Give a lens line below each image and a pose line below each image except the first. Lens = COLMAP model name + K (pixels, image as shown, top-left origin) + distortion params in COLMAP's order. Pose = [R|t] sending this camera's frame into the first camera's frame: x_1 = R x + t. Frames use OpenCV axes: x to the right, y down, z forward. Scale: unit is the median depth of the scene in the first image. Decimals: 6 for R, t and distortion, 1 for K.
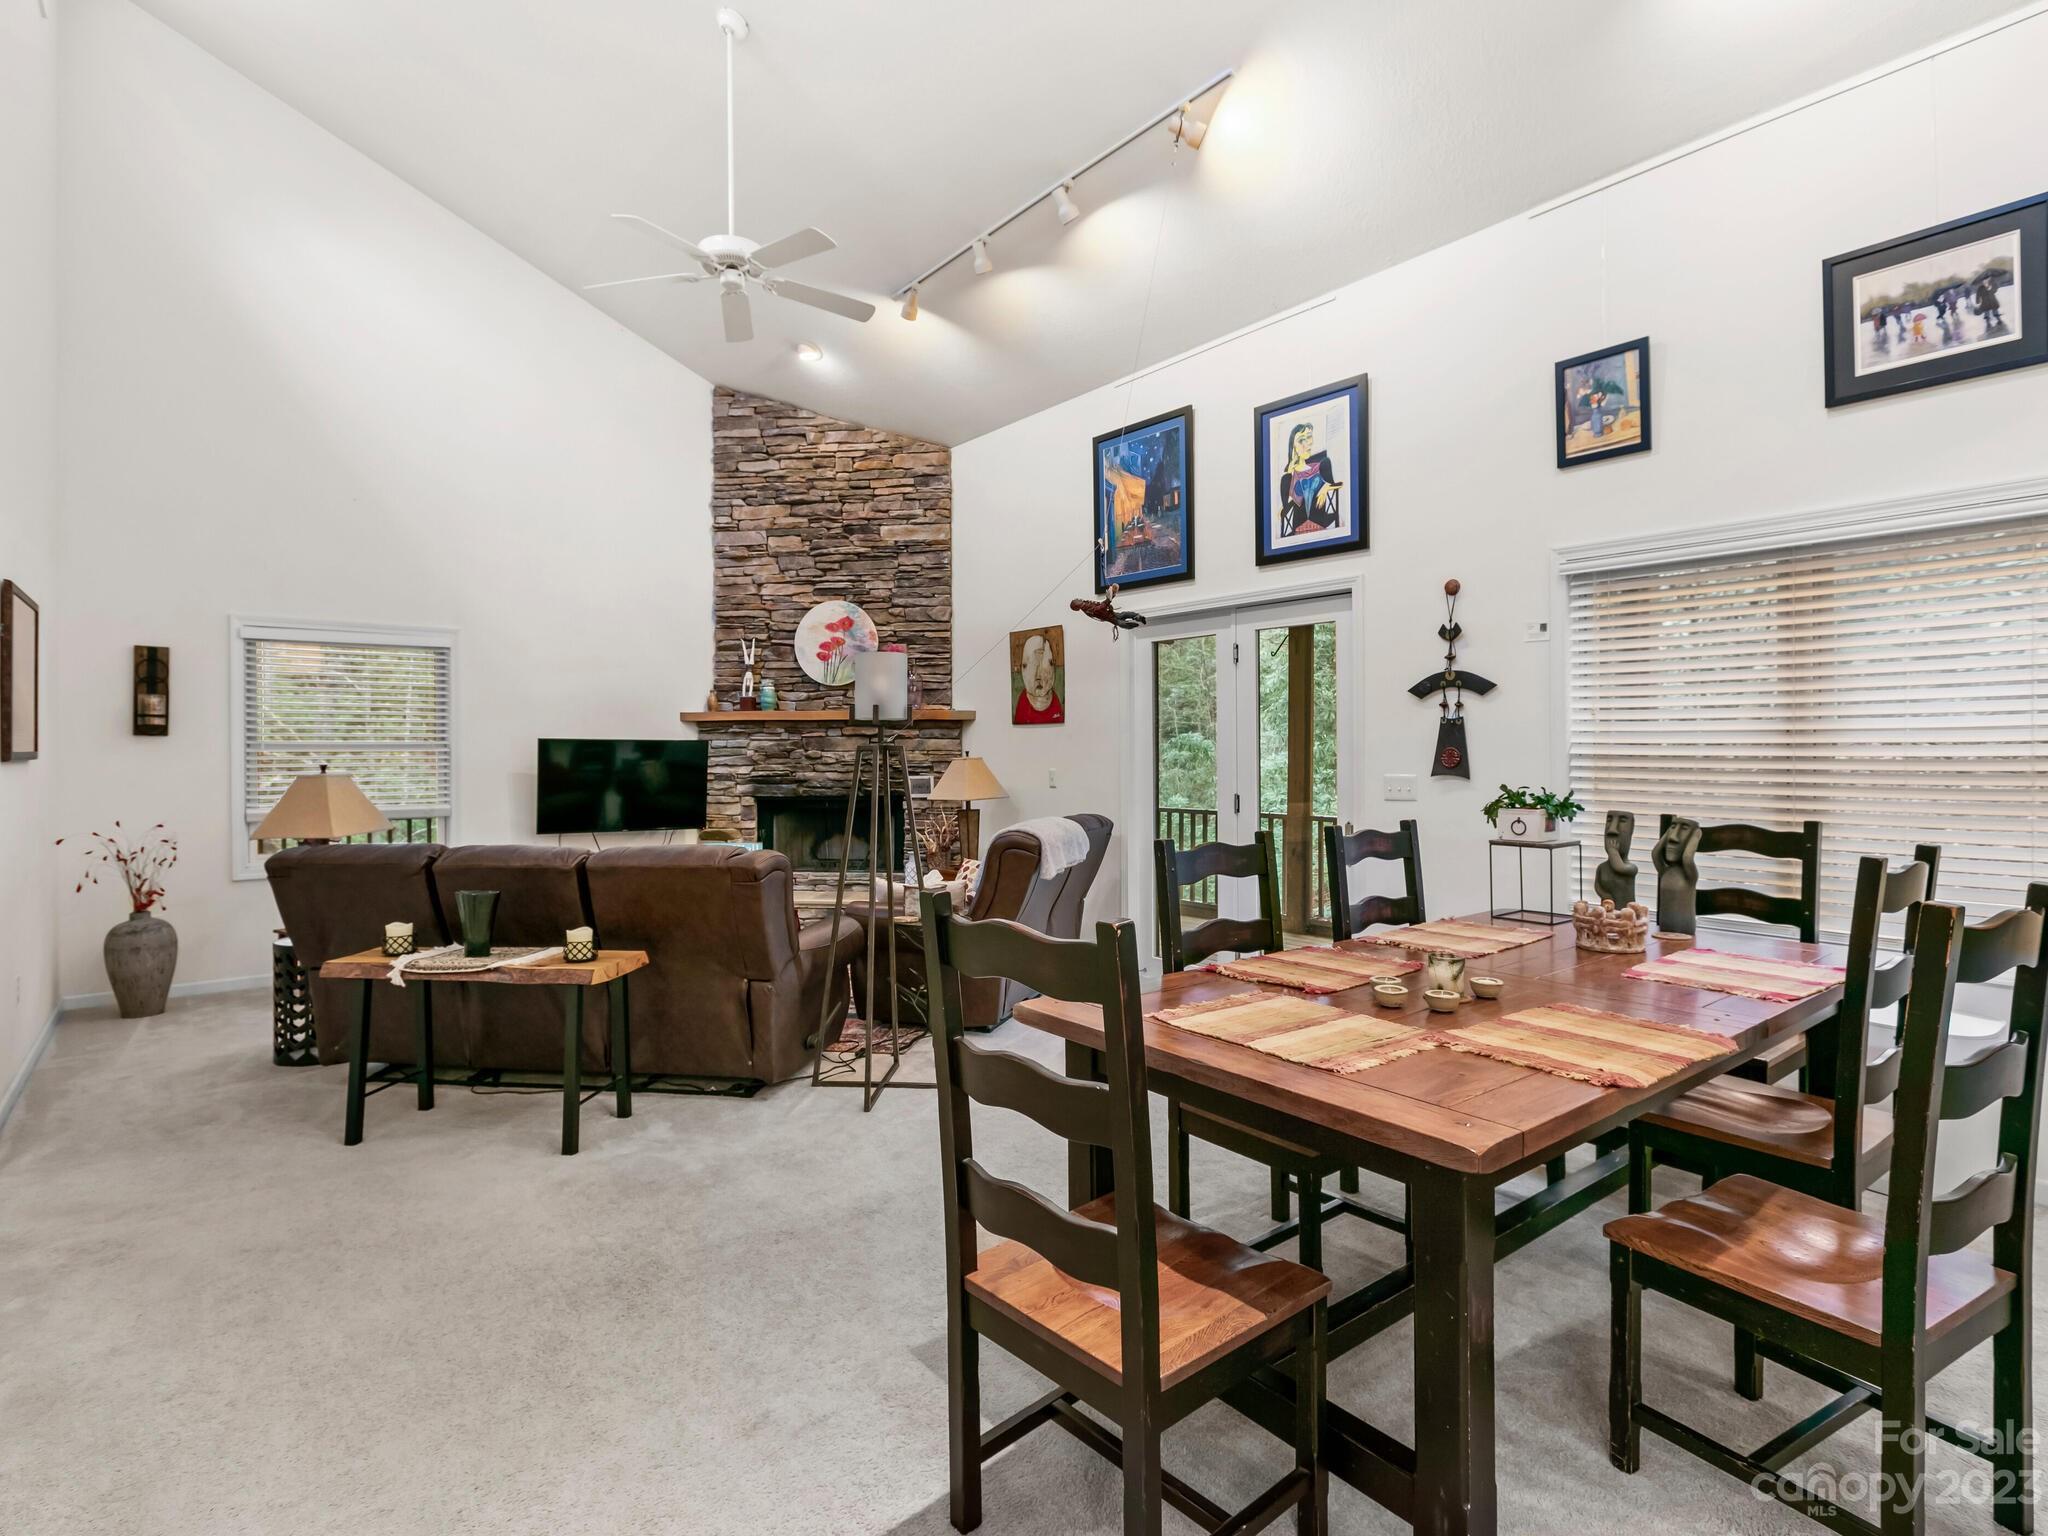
lens RADIAL K [[1033.0, 0, 1024.7], [0, 1033.0, 751.8], [0, 0, 1]] dist [0.007174, -0.004562]
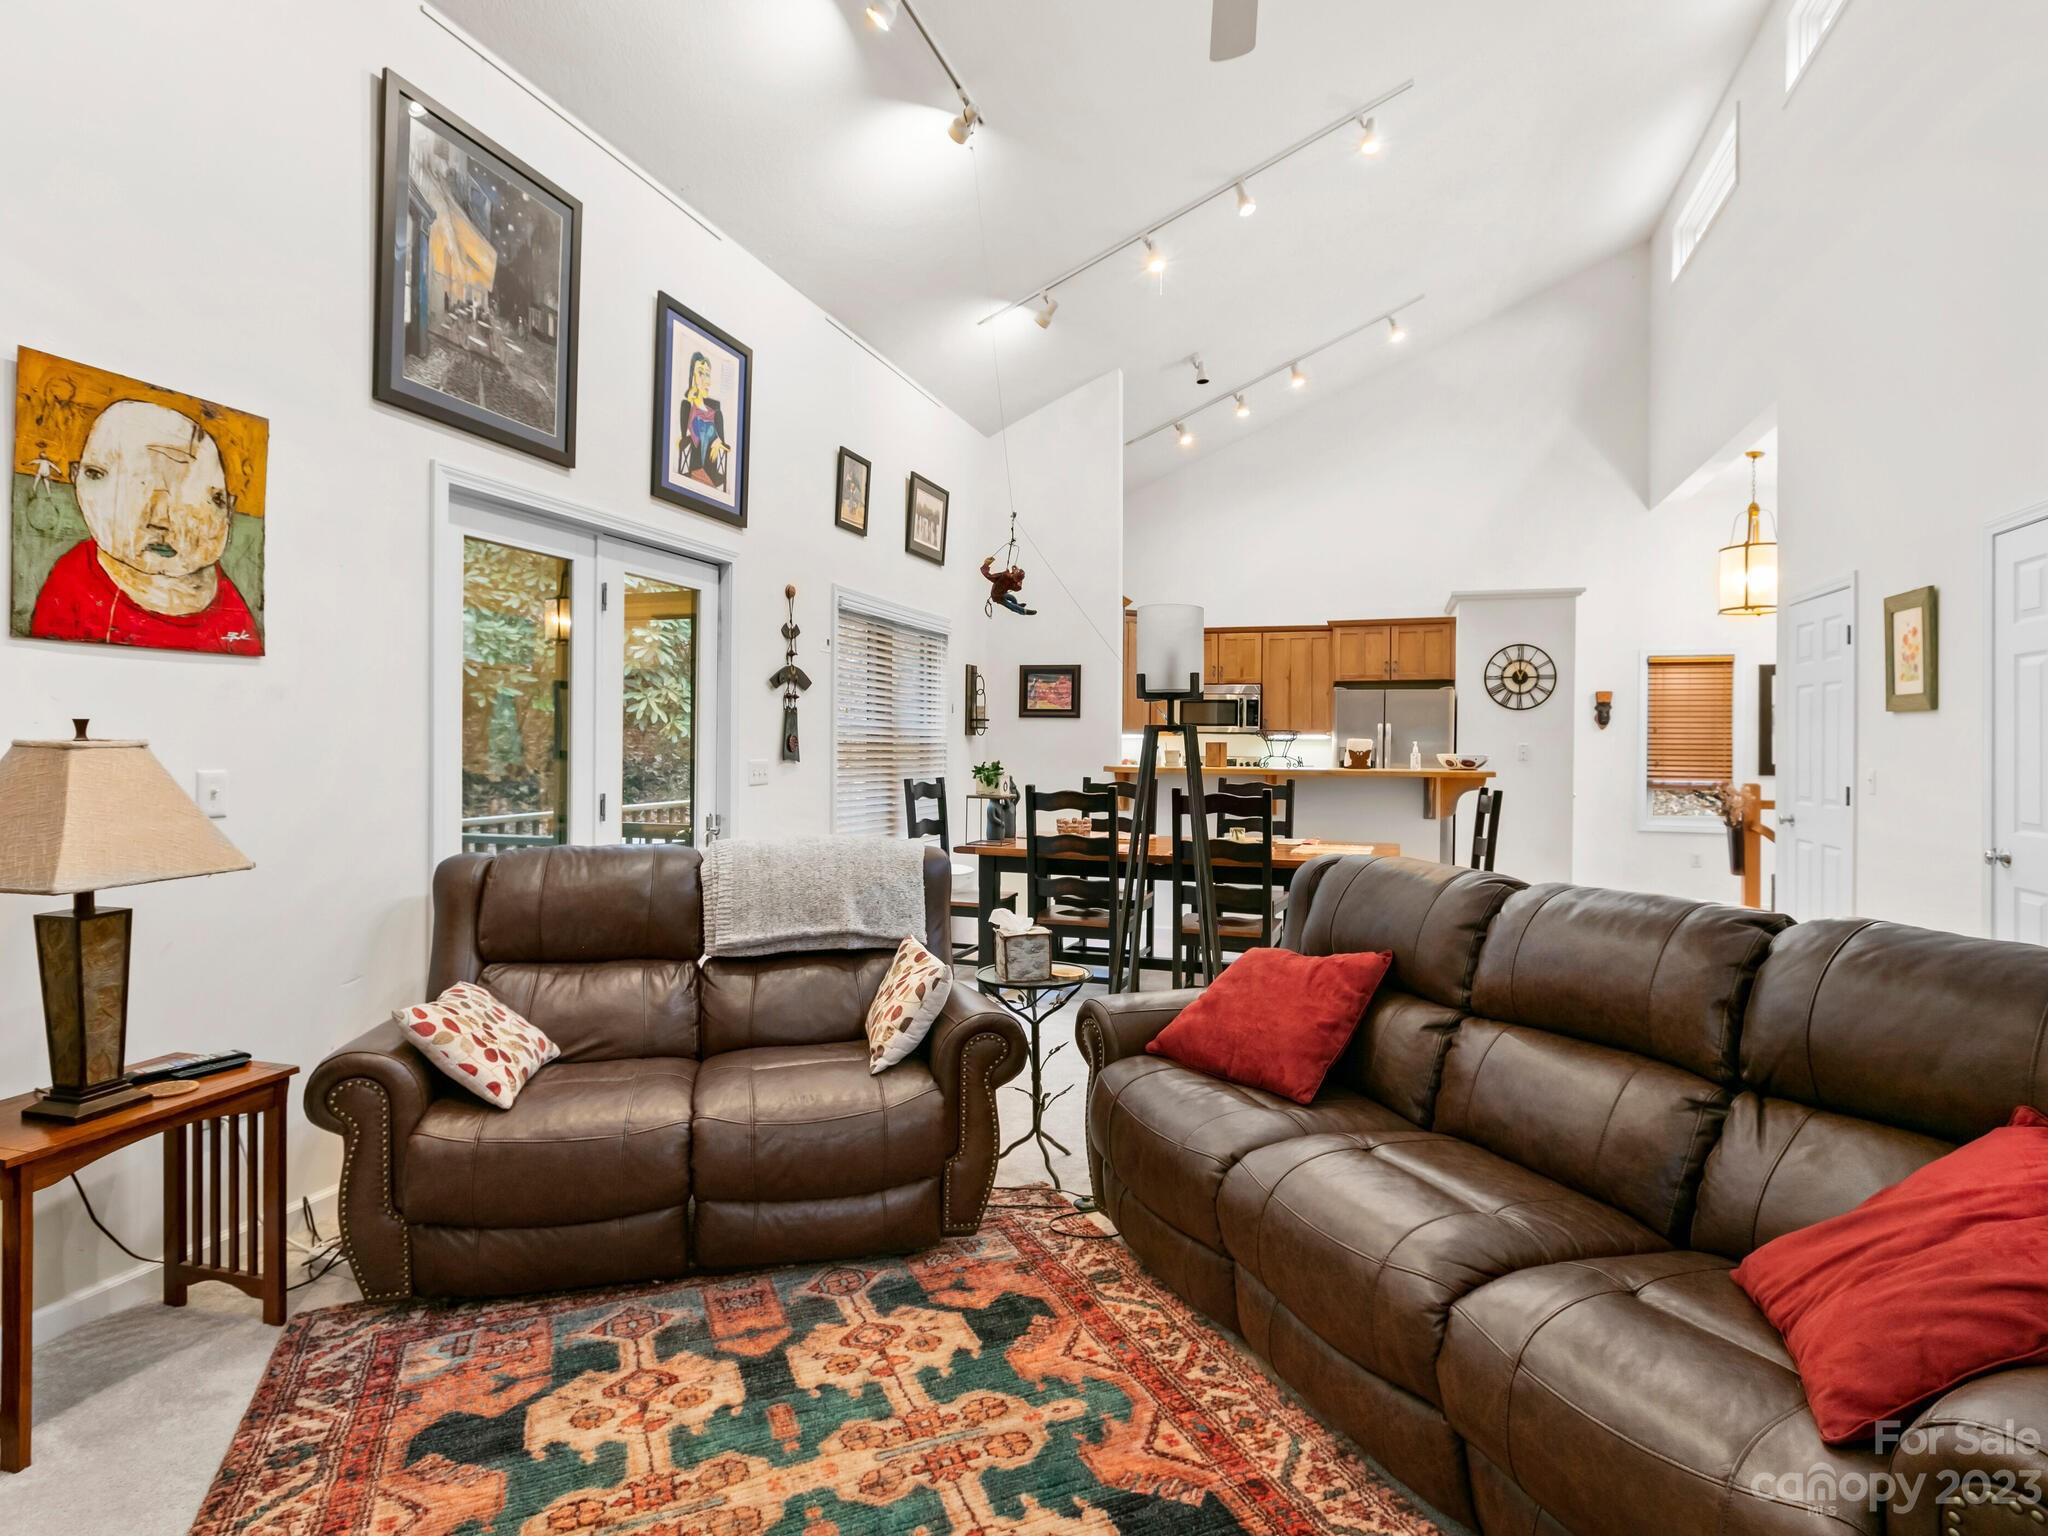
lens RADIAL K [[1068.4, 0, 1018.6], [0, 1068.4, 749.8], [0, 0, 1]] dist [-0.007251, 0.002653]
pose [[-0.539344, -0.002181, 0.842083, -0.515395], [-0.002681, 0.999996, 0.000873, 0.008313], [-0.842081, -0.001787, -0.539348, 1.043603]]
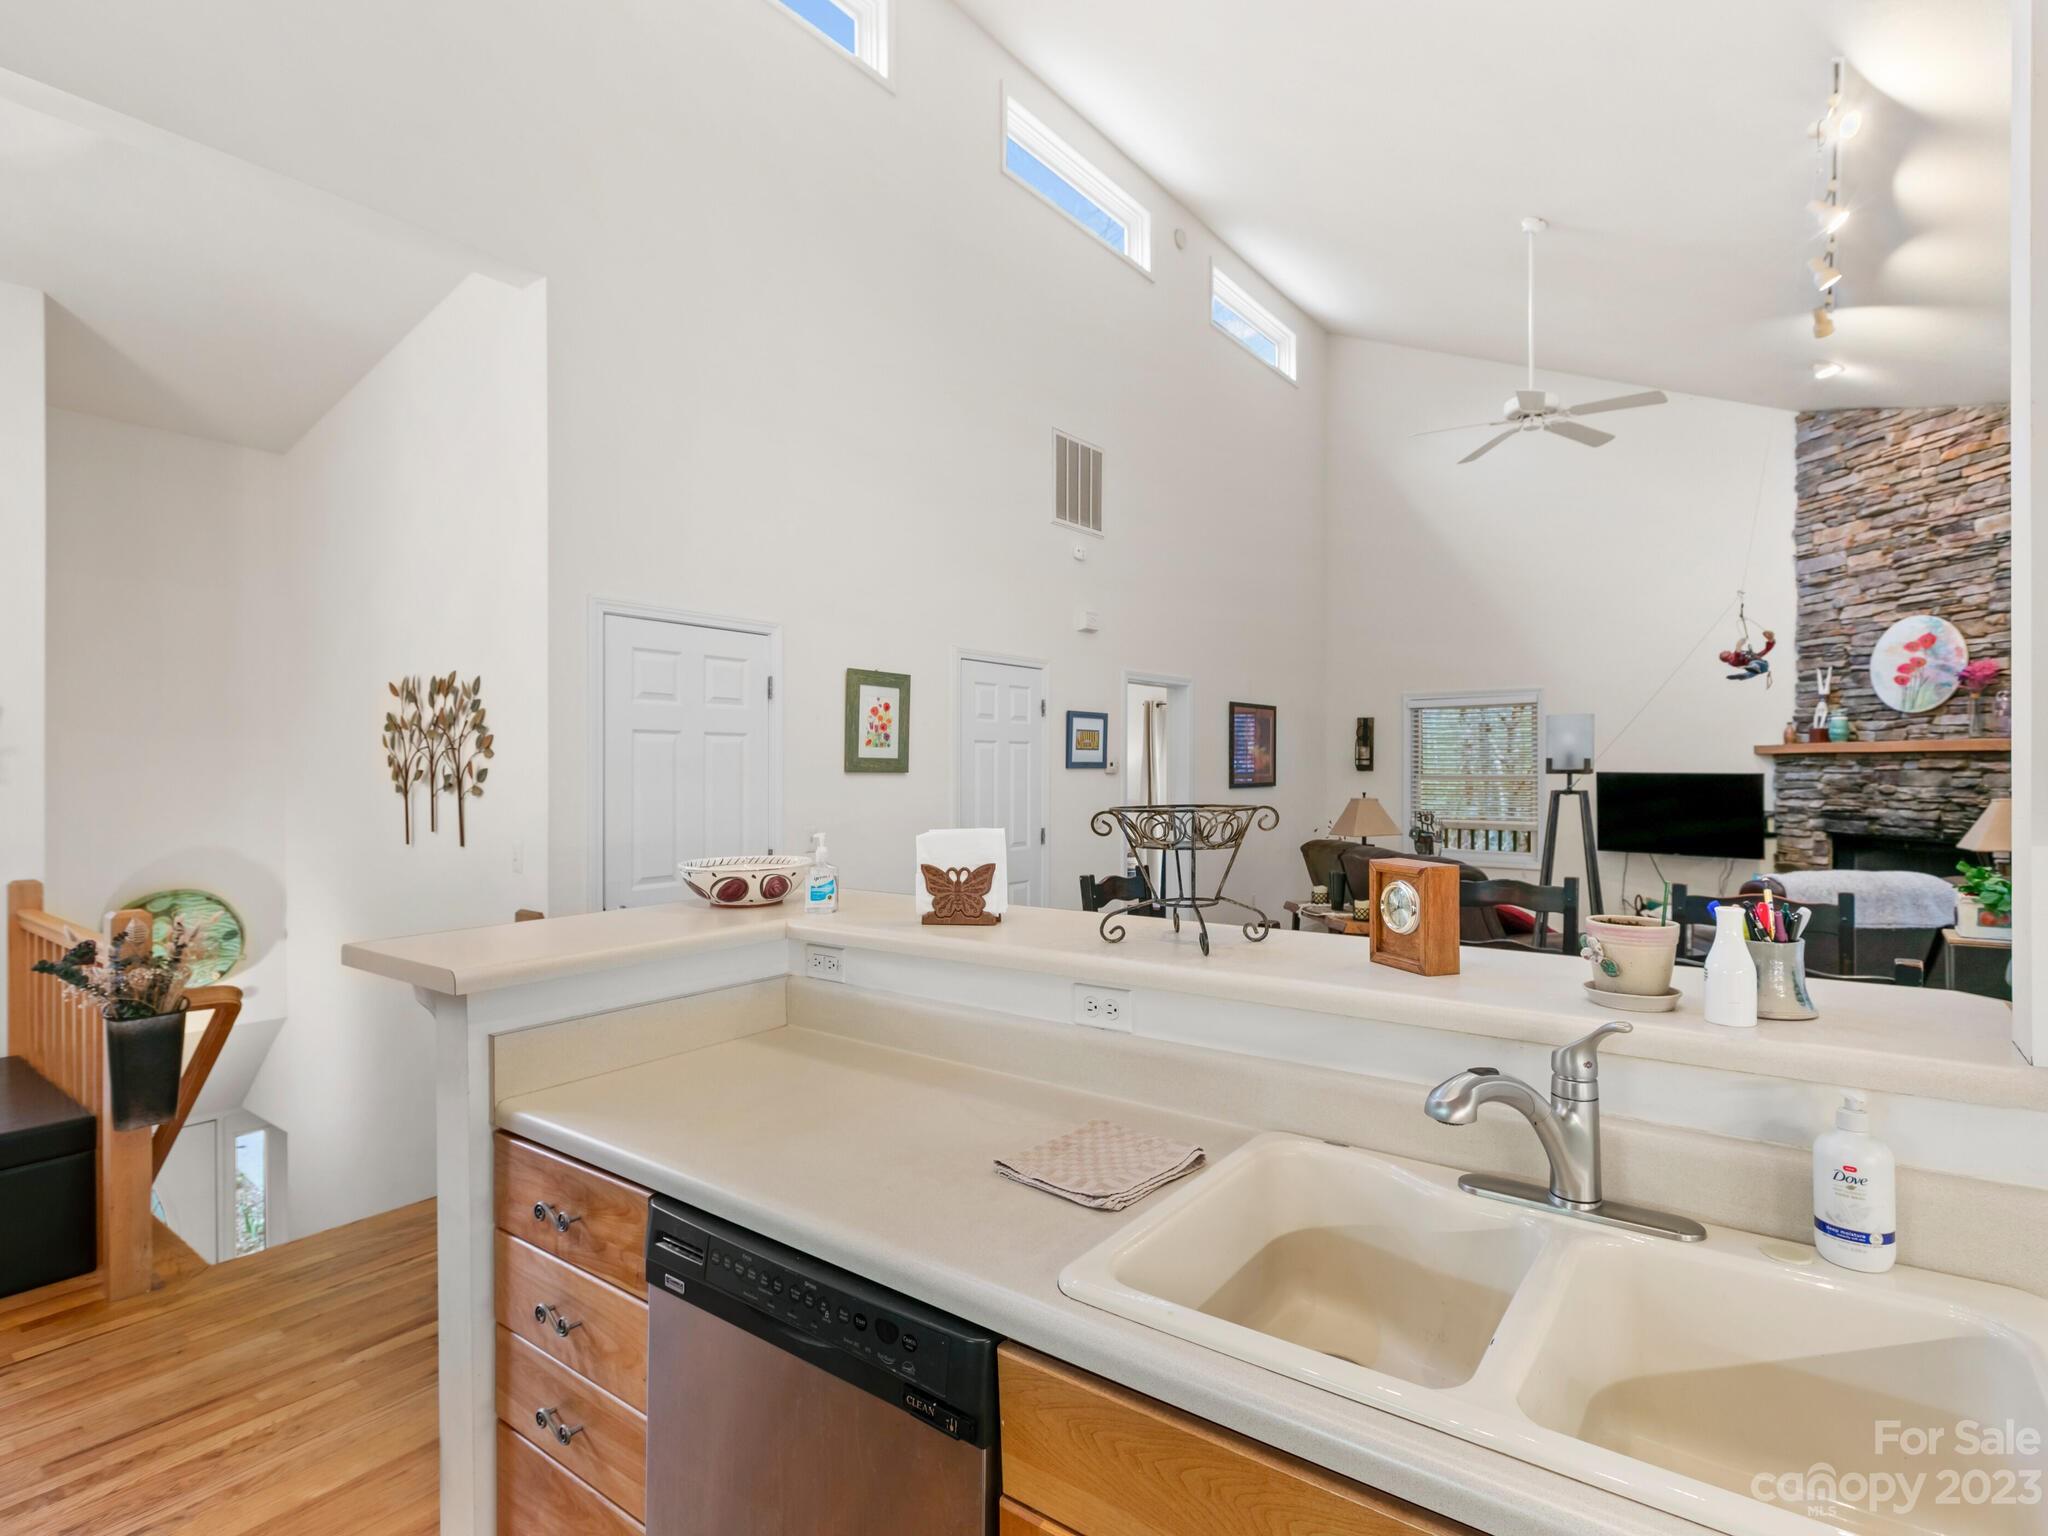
lens RADIAL K [[1033.0, 0, 1027.5], [0, 1033.0, 769.7], [0, 0, 1]] dist [0.007174, -0.004562]
pose [[0.247266, 0.004379, -0.968938, 0.602432], [0.001460, 0.999987, 0.004892, -0.024921], [0.968947, -0.002624, 0.247256, 0.054322]]
